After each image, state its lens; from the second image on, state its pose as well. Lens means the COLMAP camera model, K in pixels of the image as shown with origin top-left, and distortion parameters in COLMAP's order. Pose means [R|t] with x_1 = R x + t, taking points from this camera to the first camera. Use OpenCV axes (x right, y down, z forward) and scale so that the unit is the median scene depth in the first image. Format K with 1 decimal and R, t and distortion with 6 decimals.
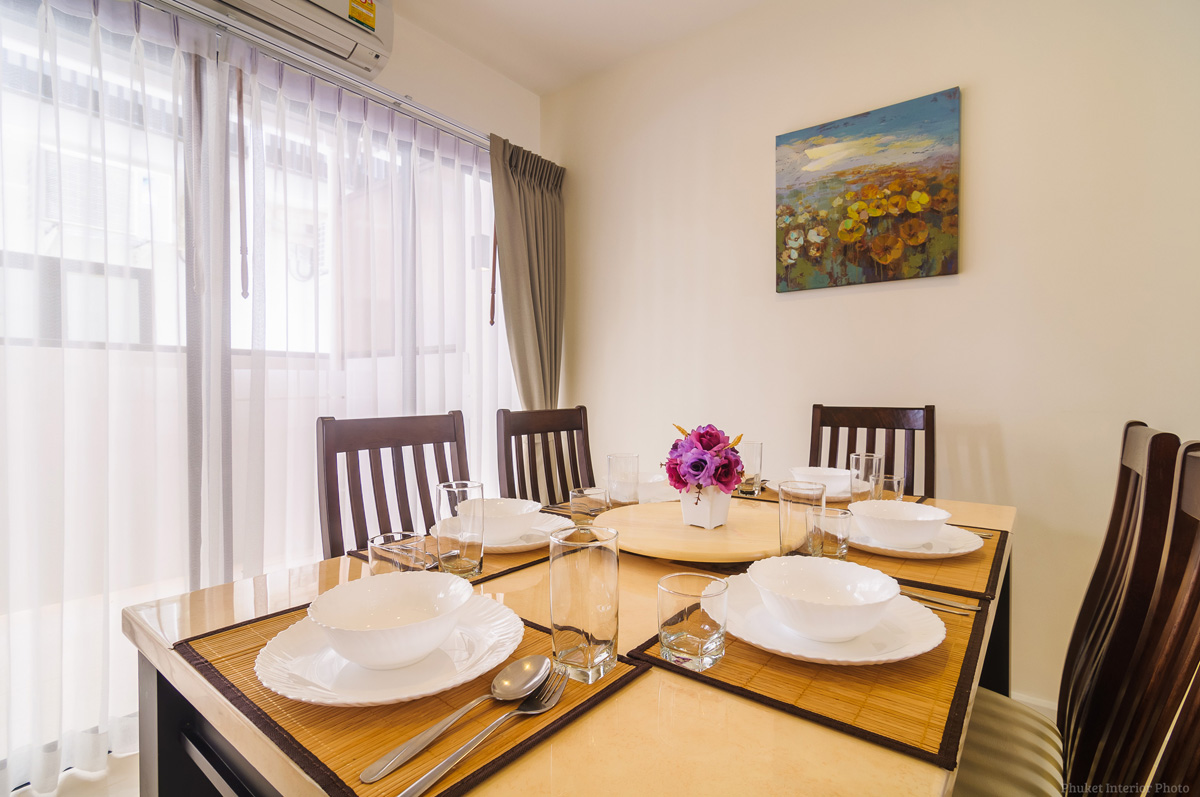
lens RADIAL K [[571.2, 0, 594.0], [0, 571.2, 395.4], [0, 0, 1]] dist [-0.002159, 0.000839]
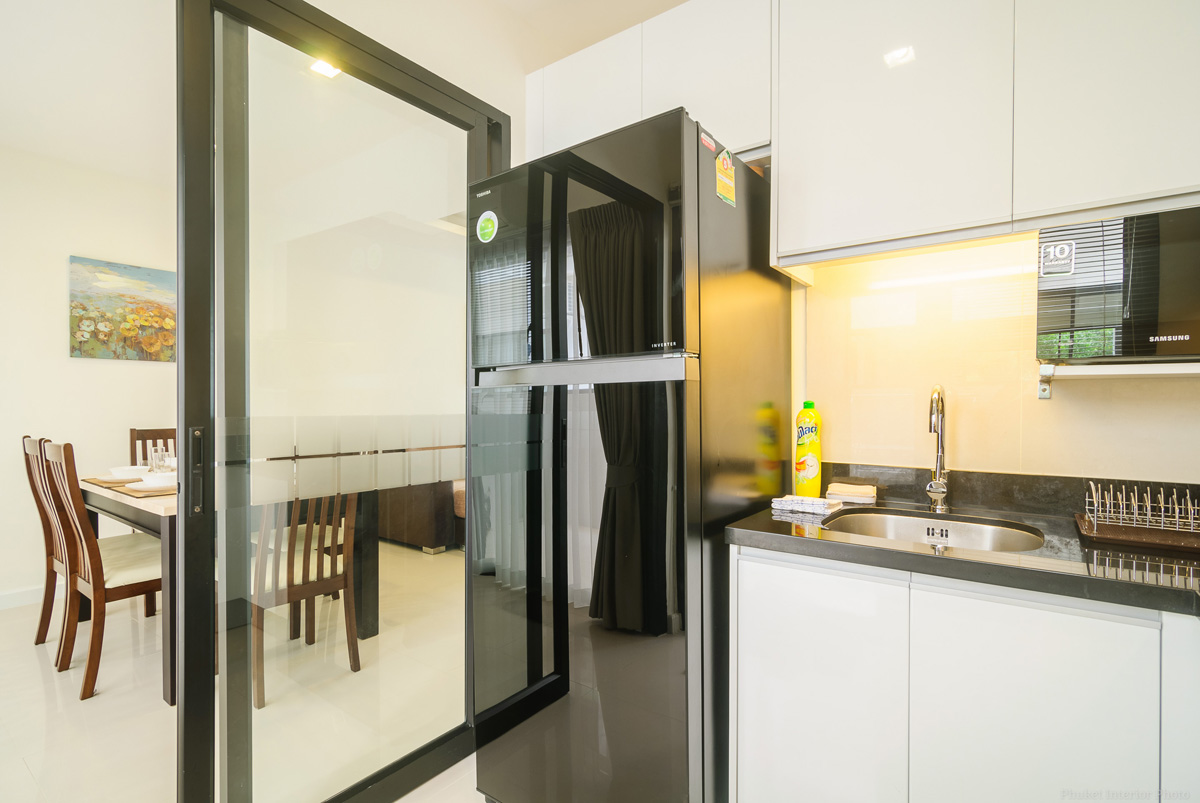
lens RADIAL K [[591.6, 0, 596.1], [0, 591.6, 409.3], [0, 0, 1]] dist [0.013557, -0.000152]
pose [[-0.031291, -0.008677, 0.999473, -1.440701], [0.014773, 0.999849, 0.009143, -0.038419], [-0.999401, 0.015052, -0.031159, -0.378994]]
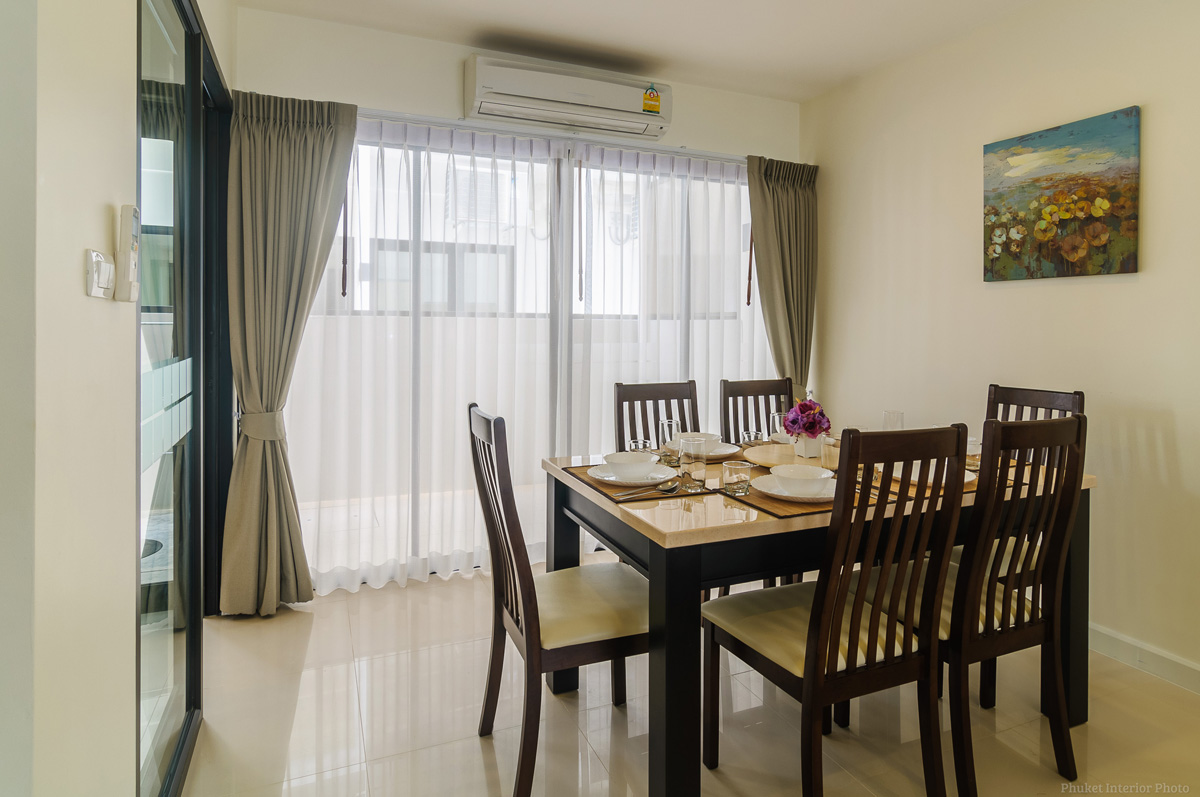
lens RADIAL K [[678.1, 0, 603.6], [0, 678.1, 333.3], [0, 0, 1]] dist [-0.002433, 0.000605]
pose [[0.876883, 0.012953, -0.480529, 0.333584], [-0.015233, 0.999884, -0.000844, -0.072006], [0.480462, 0.008060, 0.876979, -0.589766]]
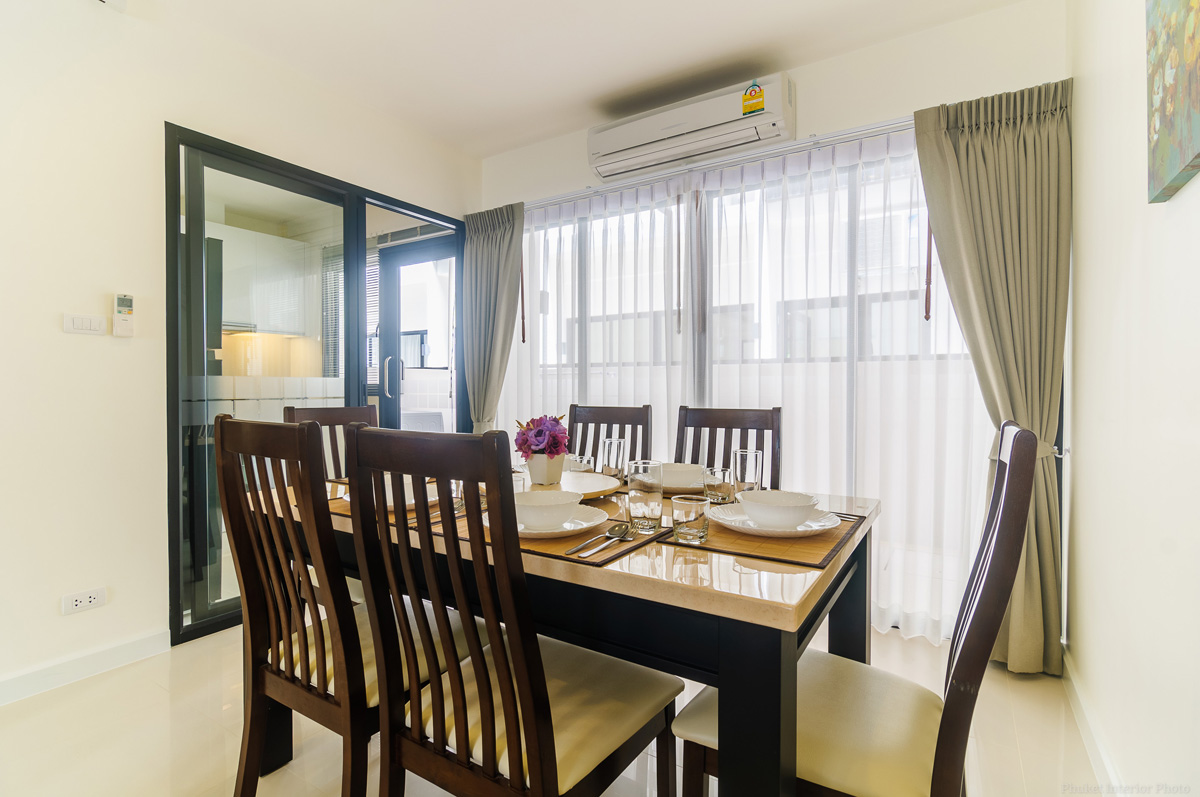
lens RADIAL K [[571.2, 0, 594.0], [0, 571.2, 395.4], [0, 0, 1]] dist [-0.002159, 0.000839]
pose [[0.097381, 0.013533, -0.995155, 0.861211], [-0.014948, 0.999815, 0.012134, -0.009301], [0.995135, 0.013694, 0.097565, 0.507056]]
